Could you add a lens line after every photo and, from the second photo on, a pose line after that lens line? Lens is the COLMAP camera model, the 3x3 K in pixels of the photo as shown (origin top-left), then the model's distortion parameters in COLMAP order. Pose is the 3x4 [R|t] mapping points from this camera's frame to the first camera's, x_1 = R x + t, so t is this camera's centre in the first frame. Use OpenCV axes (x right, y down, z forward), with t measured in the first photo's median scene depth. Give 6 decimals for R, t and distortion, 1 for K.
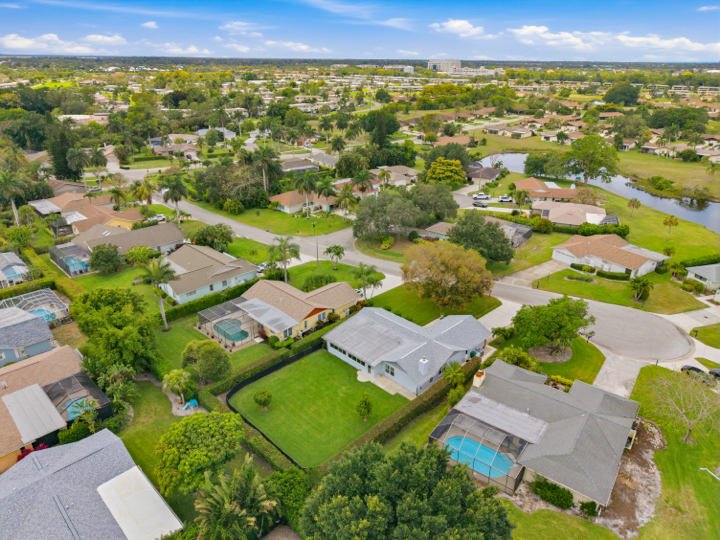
lens RADIAL K [[488.5, 0, 360.0], [0, 488.5, 270.0], [0, 0, 1]] dist [0.008075, 0.000935]
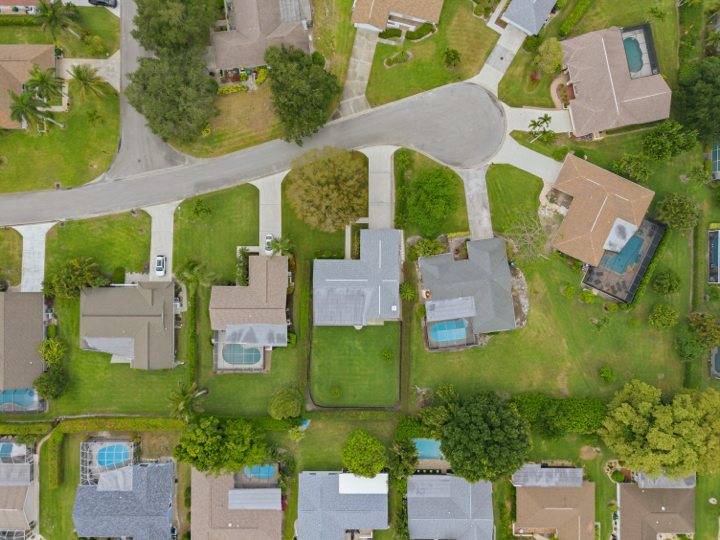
lens RADIAL K [[488.5, 0, 360.0], [0, 488.5, 270.0], [0, 0, 1]] dist [0.008075, 0.000935]
pose [[0.718374, -0.695573, -0.010826, 0.130089], [0.284520, 0.279574, 0.916999, -1.057478], [-0.634813, -0.661828, 0.398743, 0.456651]]
